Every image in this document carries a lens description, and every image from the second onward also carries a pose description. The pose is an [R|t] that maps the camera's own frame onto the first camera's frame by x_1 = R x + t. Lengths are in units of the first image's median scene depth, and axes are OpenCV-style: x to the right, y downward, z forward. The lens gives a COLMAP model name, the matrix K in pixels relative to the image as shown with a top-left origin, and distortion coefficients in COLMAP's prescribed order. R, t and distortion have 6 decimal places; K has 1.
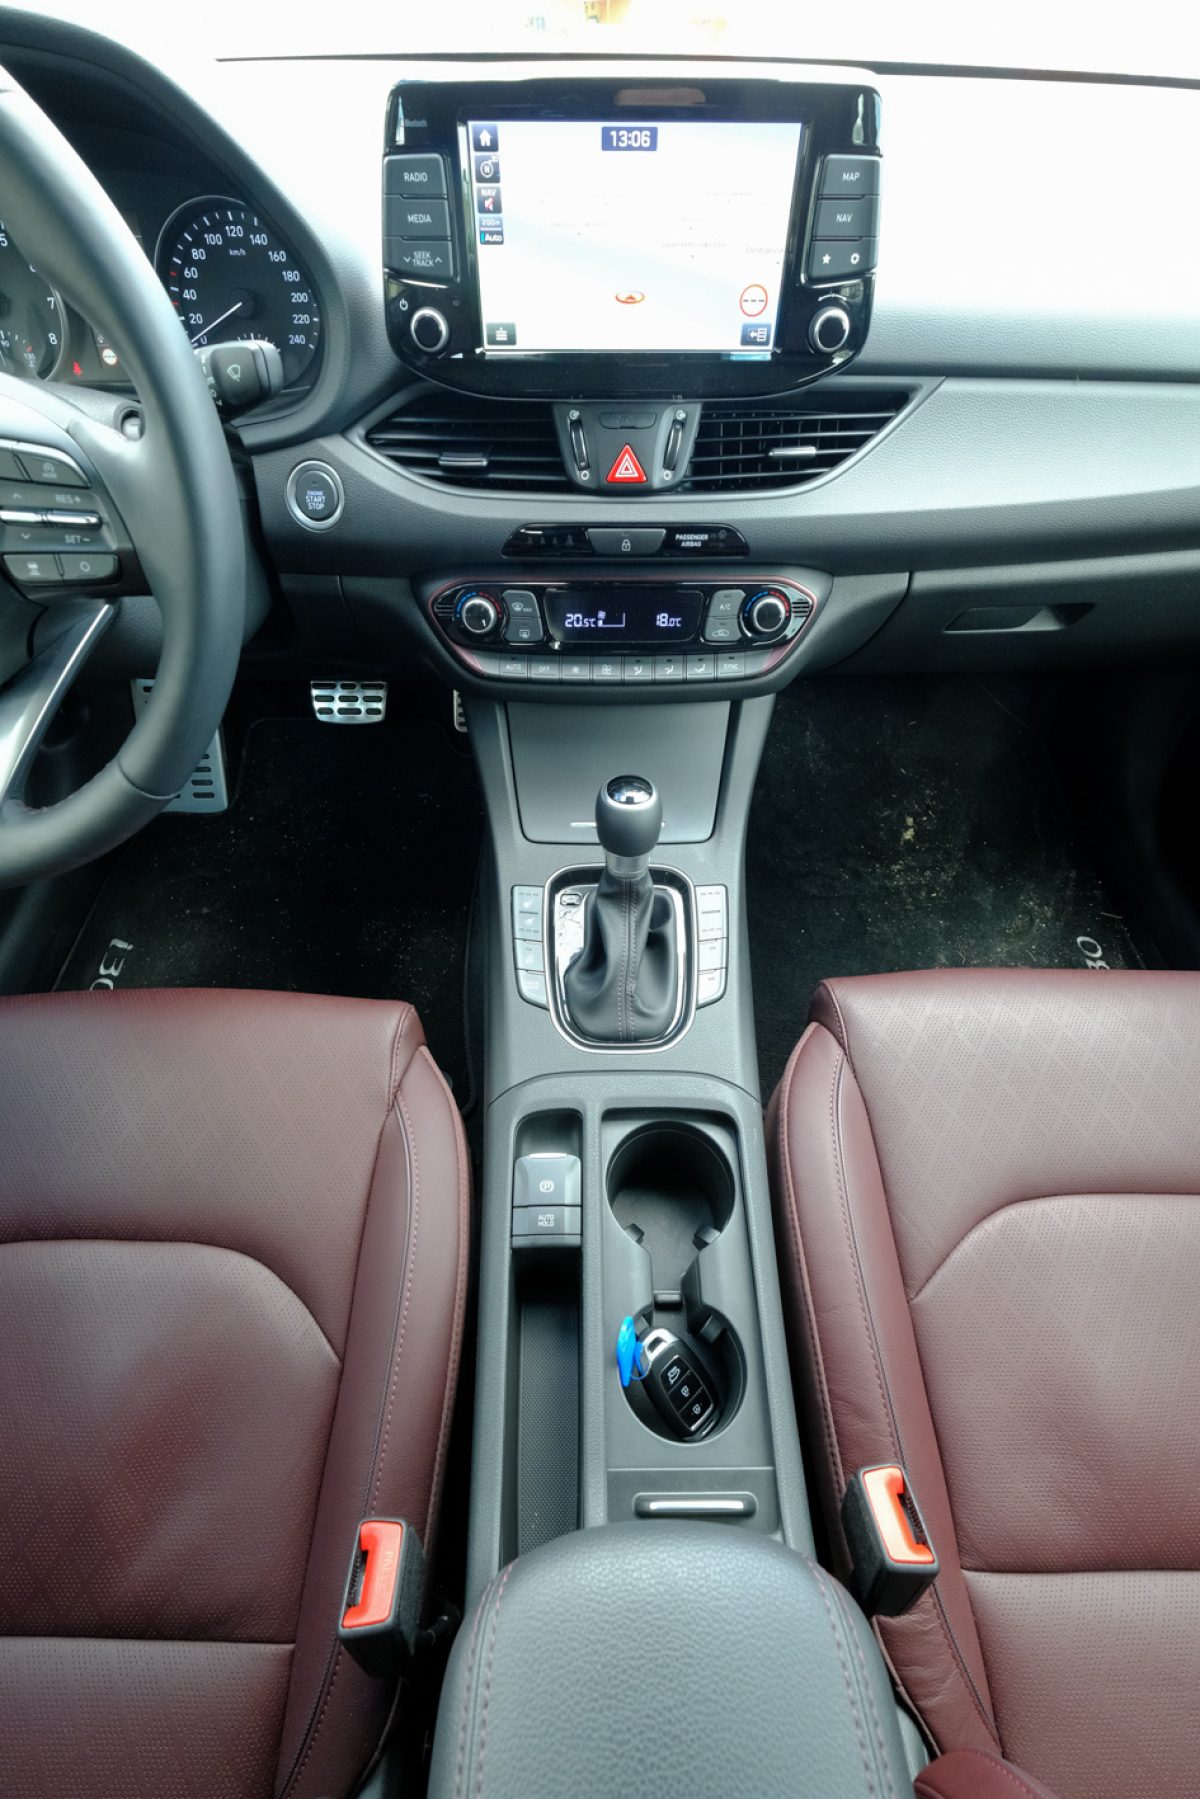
lens RADIAL K [[787.1, 0, 591.5], [0, 787.1, 901.1], [0, 0, 1]] dist [-0.004849, 0.000312]
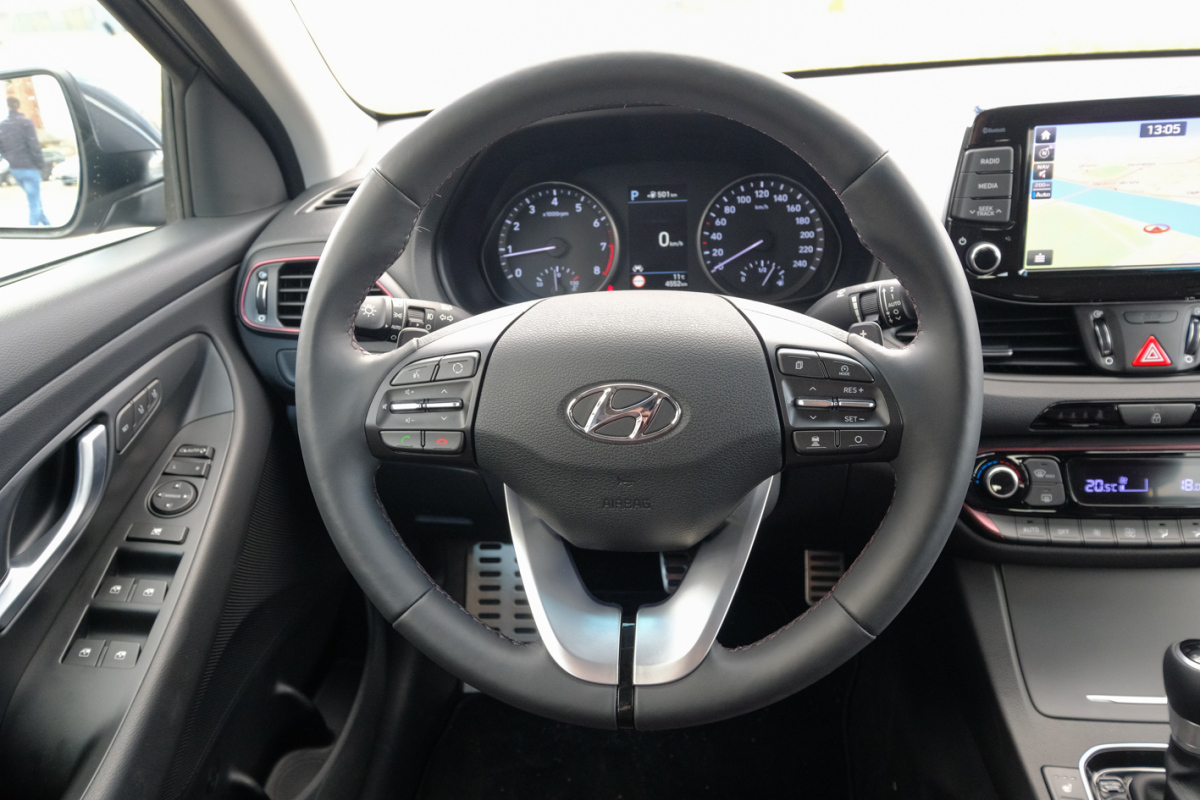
lens RADIAL K [[952.2, 0, 597.7], [0, 952.2, 394.9], [0, 0, 1]] dist [0.003219, 0.002637]
pose [[0.991726, -0.018435, -0.127041, -0.526141], [-0.038977, 0.899673, -0.434821, 0.105906], [0.122311, 0.436175, 0.891511, -0.247394]]
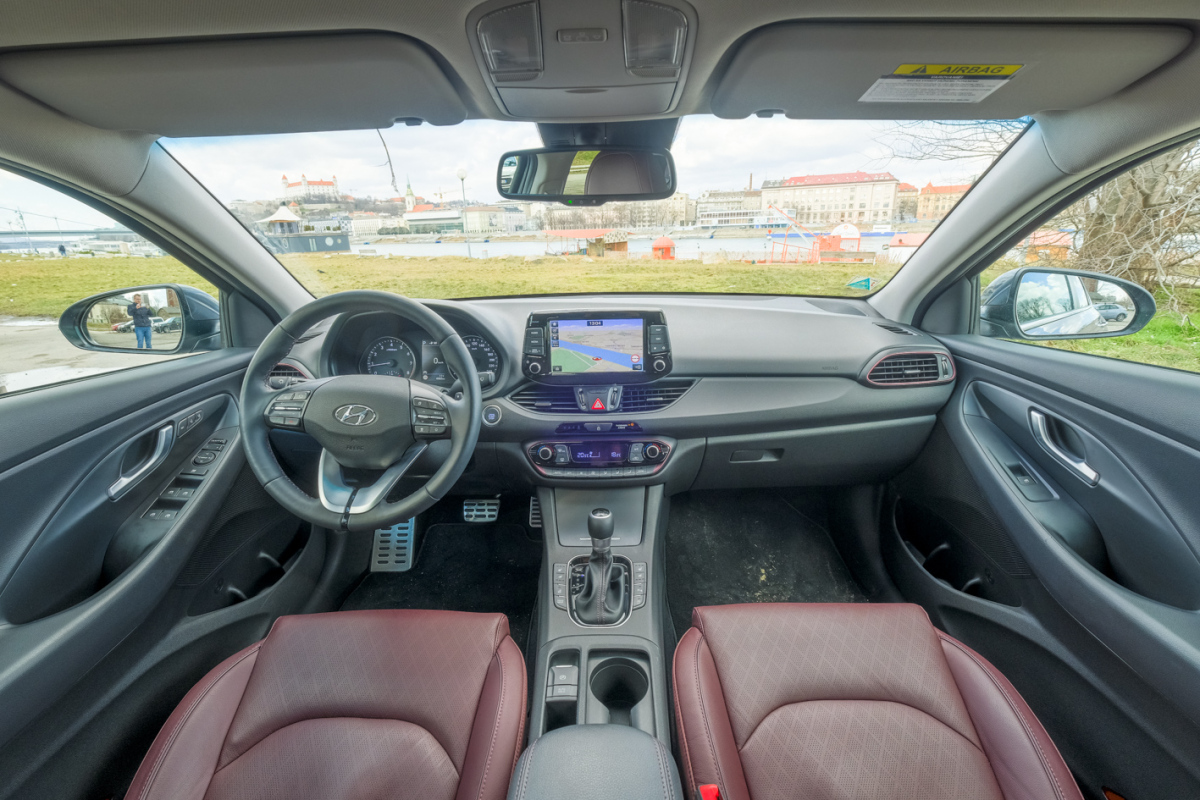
lens RADIAL K [[525.0, 0, 598.3], [0, 525.0, 387.2], [0, 0, 1]] dist [-0.004849, 0.000312]
pose [[0.999492, -0.020003, -0.024813, 0.090901], [0.002990, 0.833943, -0.551842, 0.456676], [0.031732, 0.551488, 0.833579, -0.644208]]
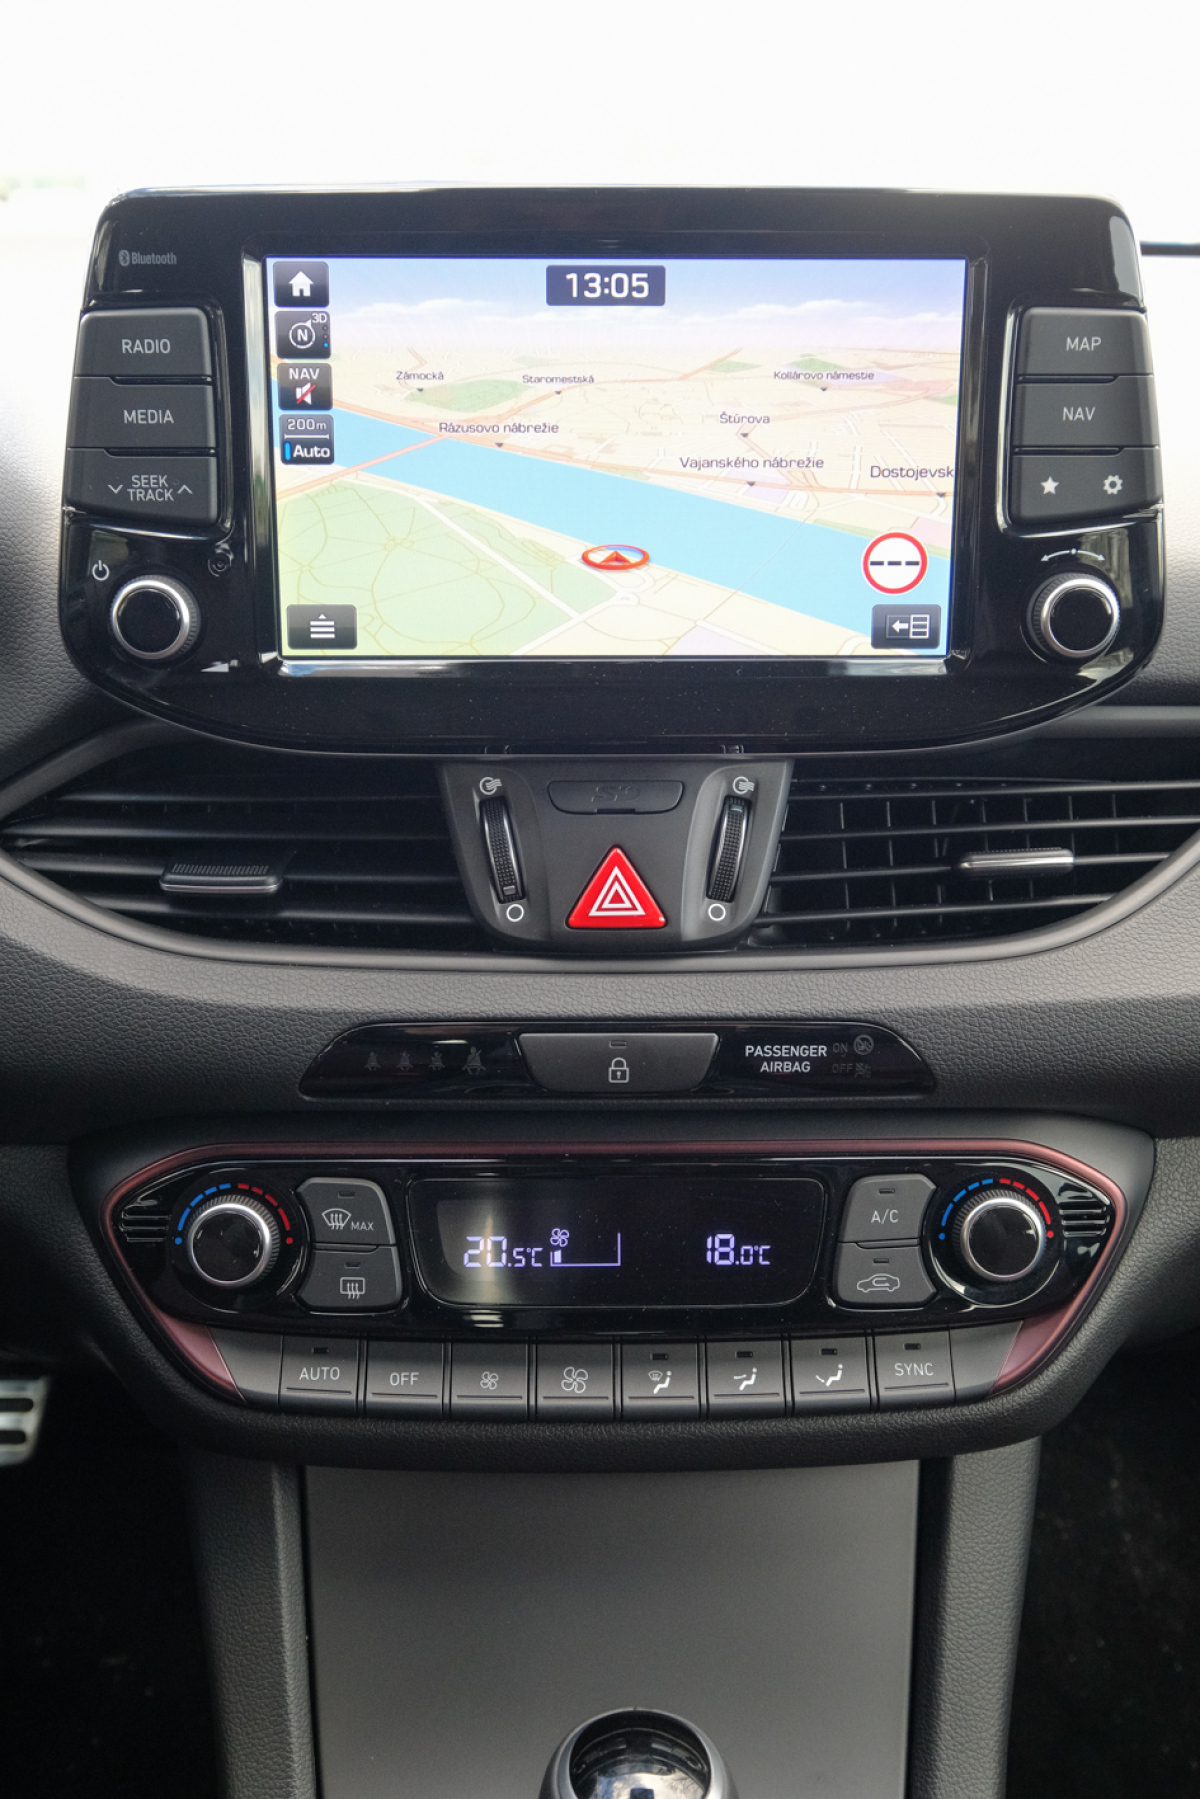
lens RADIAL K [[1733.7, 0, 596.7], [0, 1733.7, 898.2], [0, 0, 1]] dist [0.012378, 0.000000]
pose [[0.999989, -0.002873, 0.003623, 0.029442], [0.004257, 0.877855, -0.478907, -0.112128], [-0.001805, 0.478917, 0.877858, 0.197767]]
